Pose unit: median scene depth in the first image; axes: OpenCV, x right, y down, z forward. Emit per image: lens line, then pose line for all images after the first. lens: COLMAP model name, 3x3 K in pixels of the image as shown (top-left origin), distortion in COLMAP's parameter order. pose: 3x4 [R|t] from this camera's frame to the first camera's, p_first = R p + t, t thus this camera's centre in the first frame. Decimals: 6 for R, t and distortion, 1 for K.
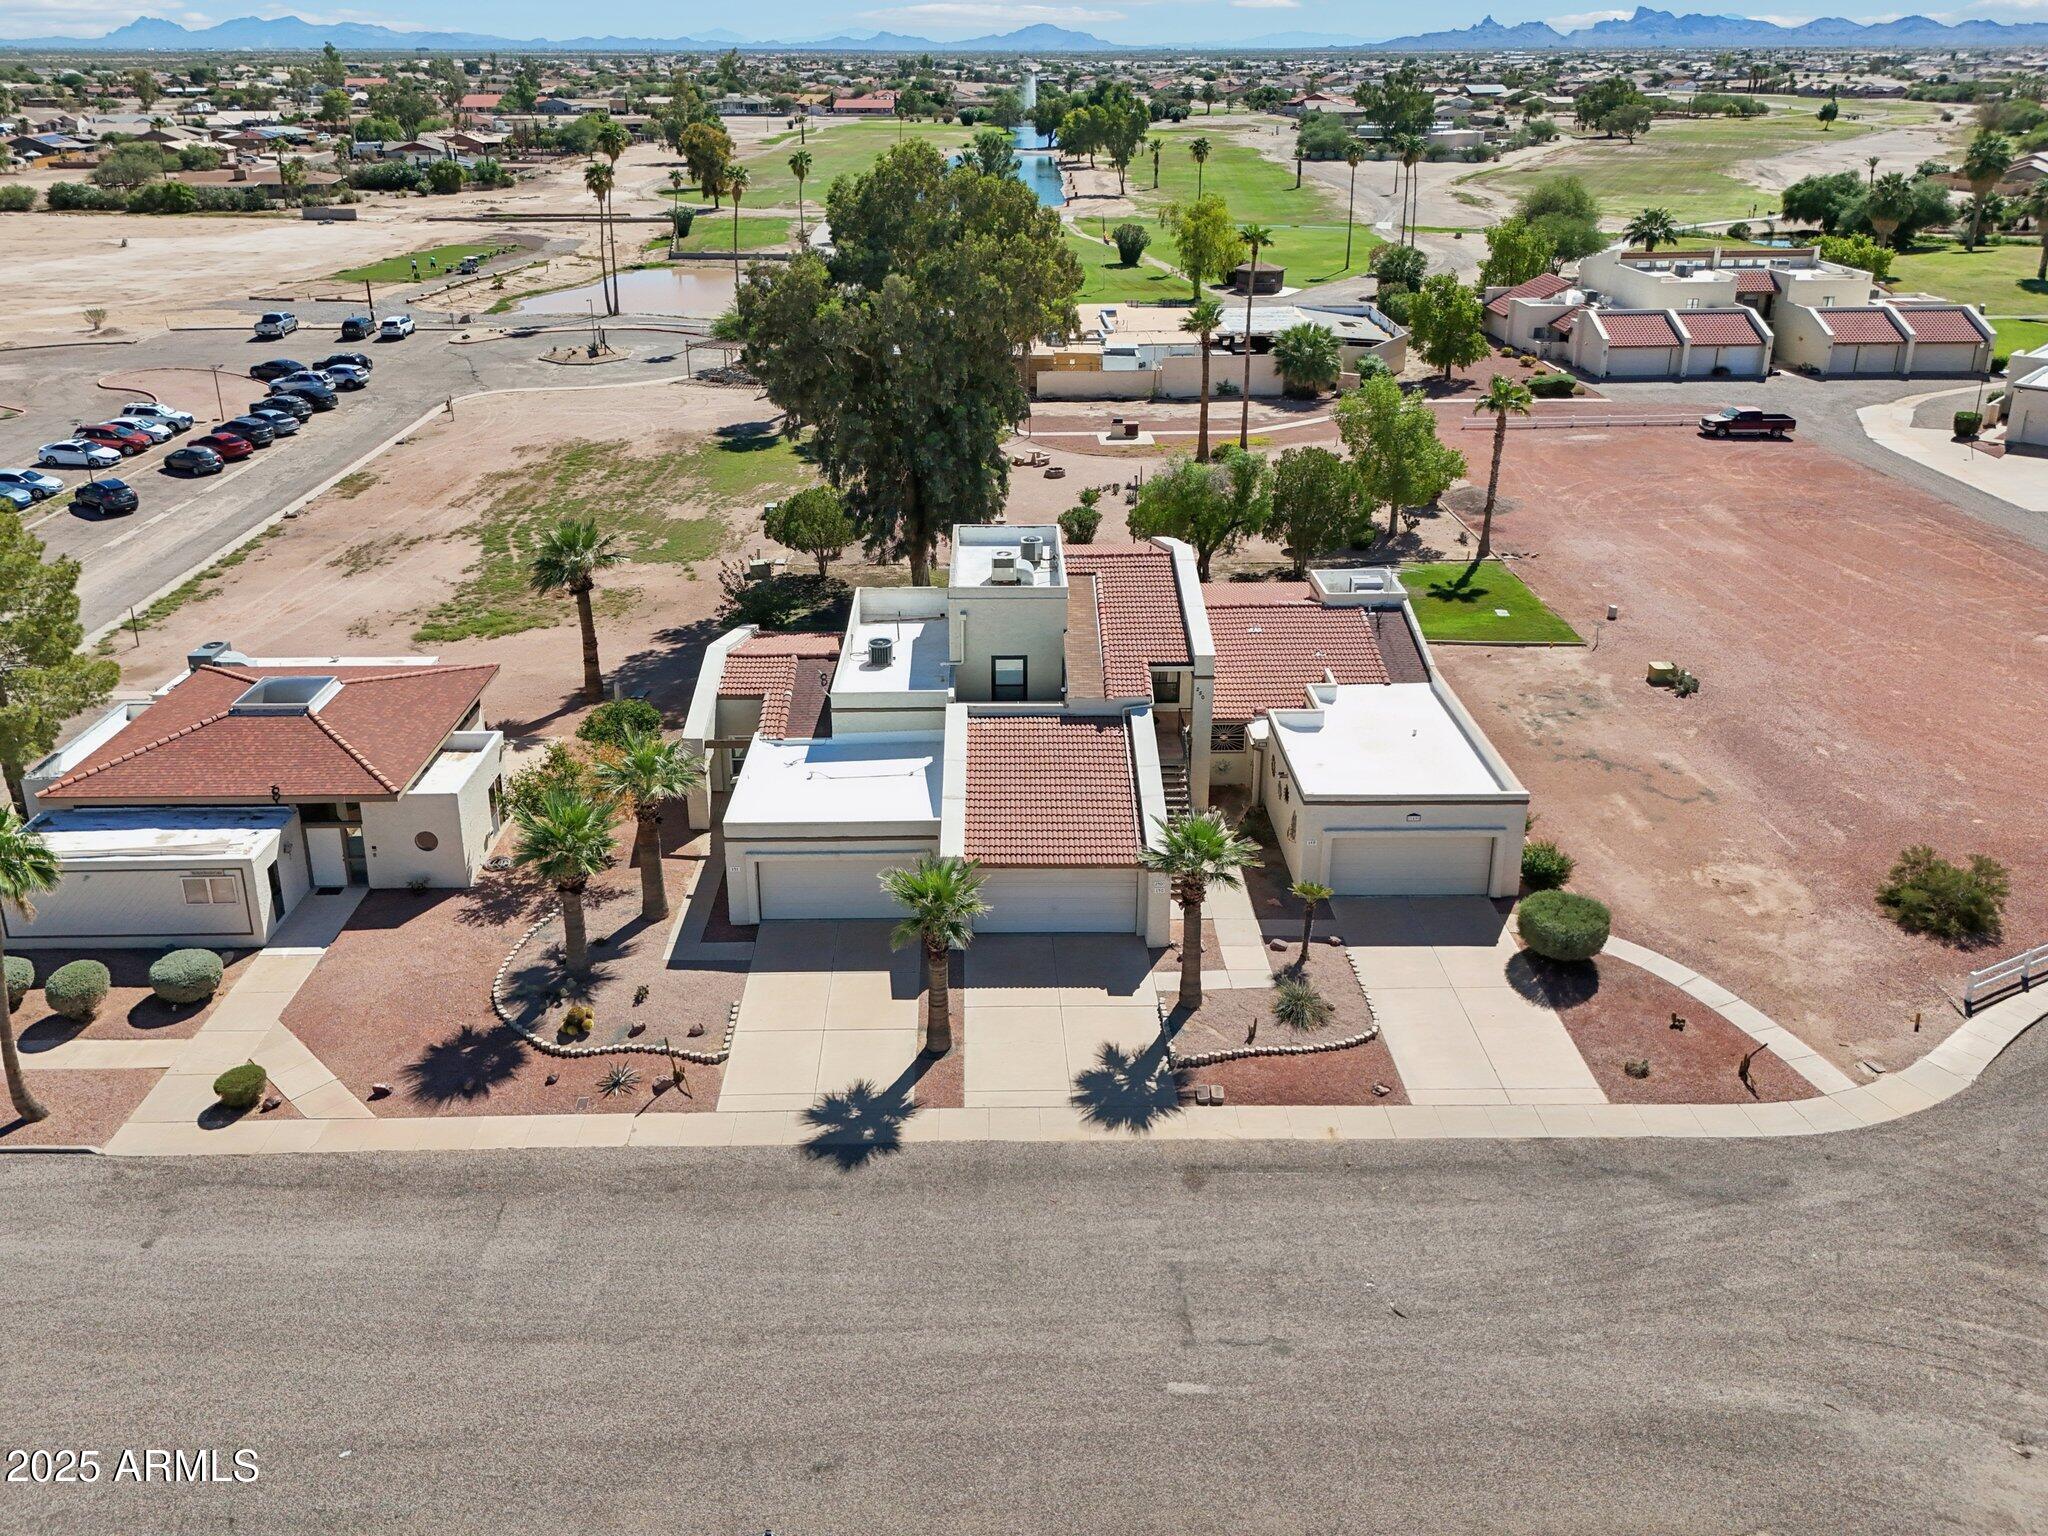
lens RADIAL K [[1550.4, 0, 1014.4], [0, 1550.4, 618.4], [0, 0, 1]] dist [0.064296, -0.074391]
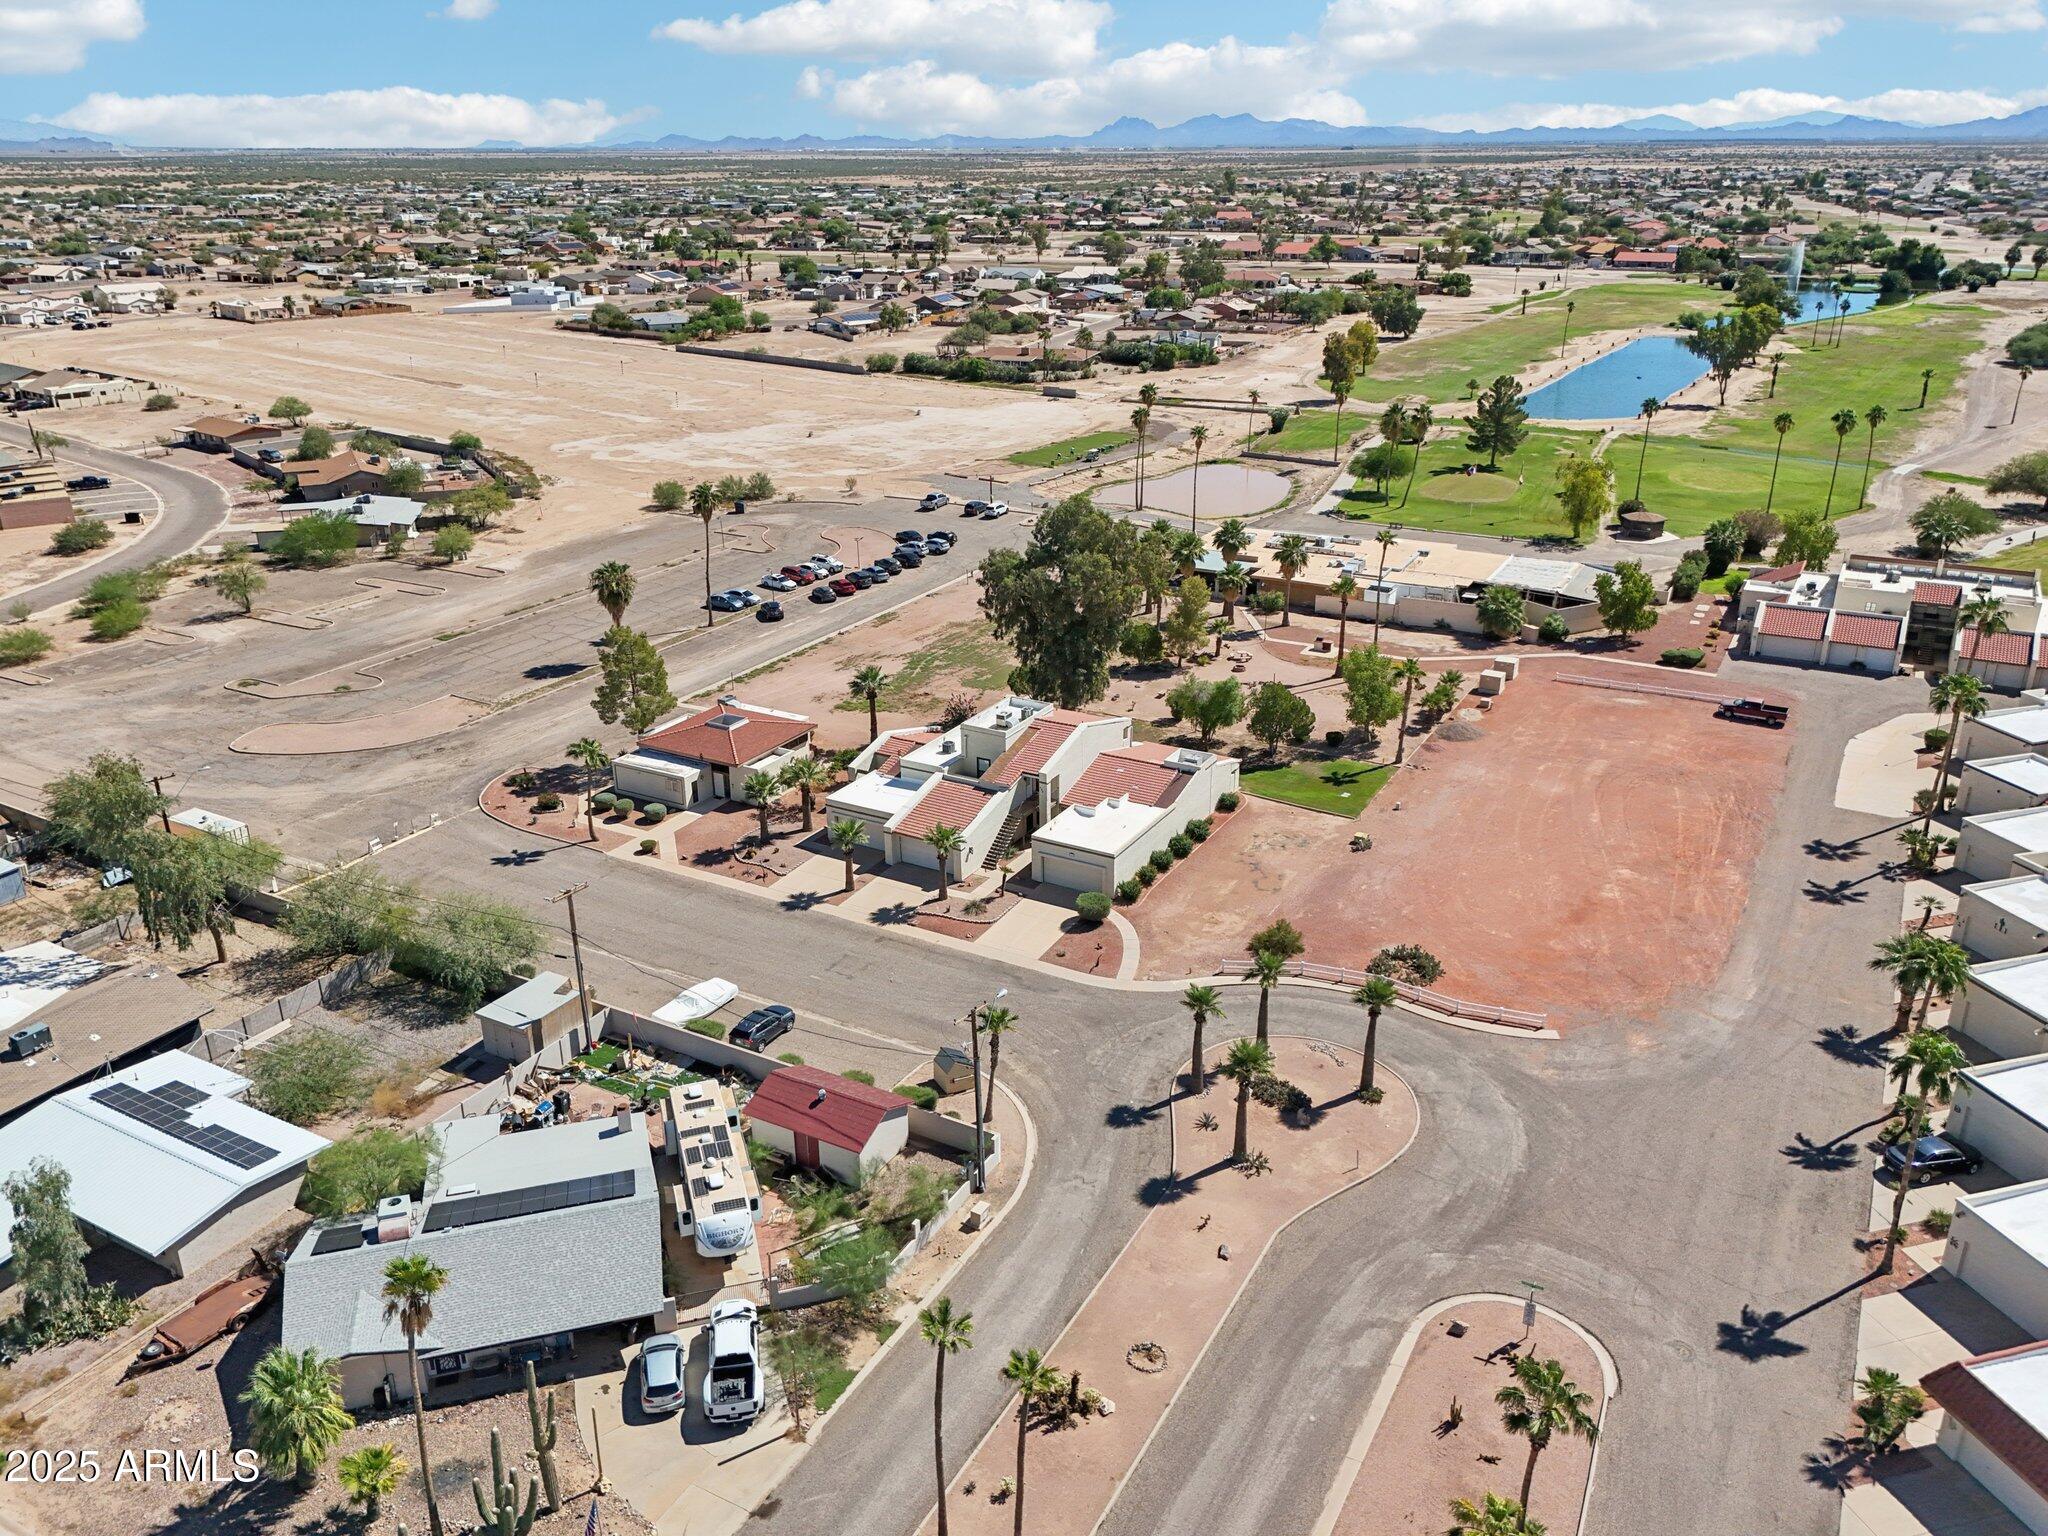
lens RADIAL K [[1584.4, 0, 1025.0], [0, 1584.4, 731.1], [0, 0, 1]] dist [0.096814, -0.121041]
pose [[0.856610, 0.170742, -0.486894, 1.282076], [-0.165576, 0.984717, 0.054012, -0.164678], [0.488675, 0.034351, 0.871790, -1.071615]]
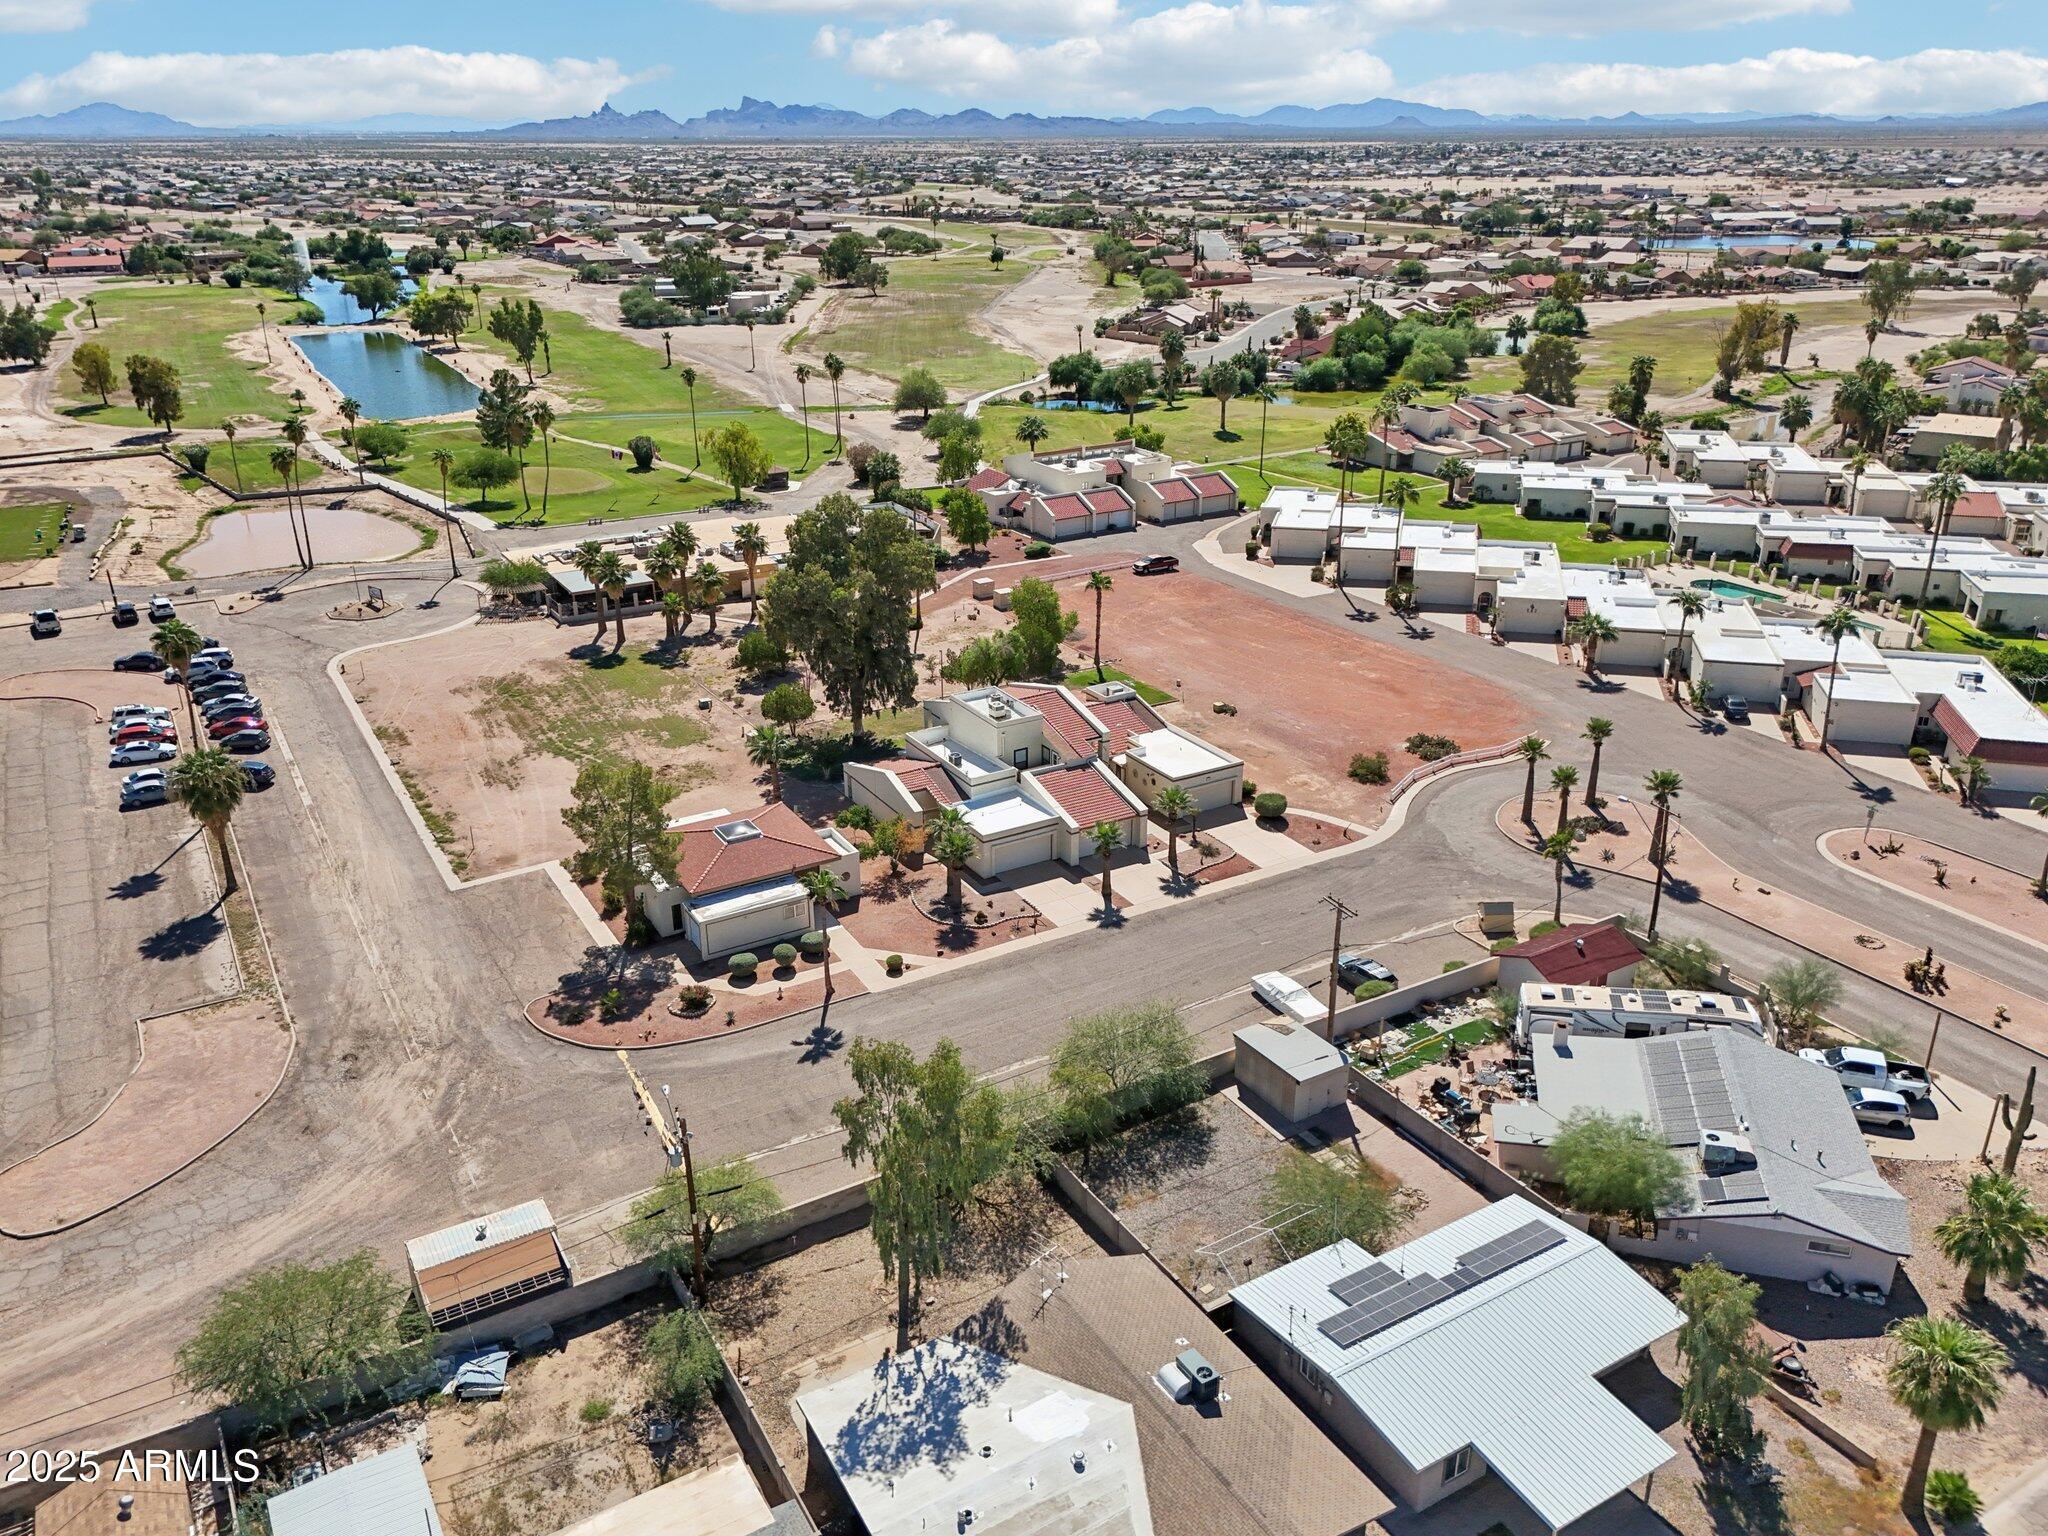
lens RADIAL K [[1584.4, 0, 1025.0], [0, 1584.4, 731.1], [0, 0, 1]] dist [0.096814, -0.121041]
pose [[0.861387, -0.179325, 0.475241, -1.190344], [0.170731, 0.983389, 0.061612, -0.155888], [-0.478396, 0.028066, 0.877696, -1.108091]]
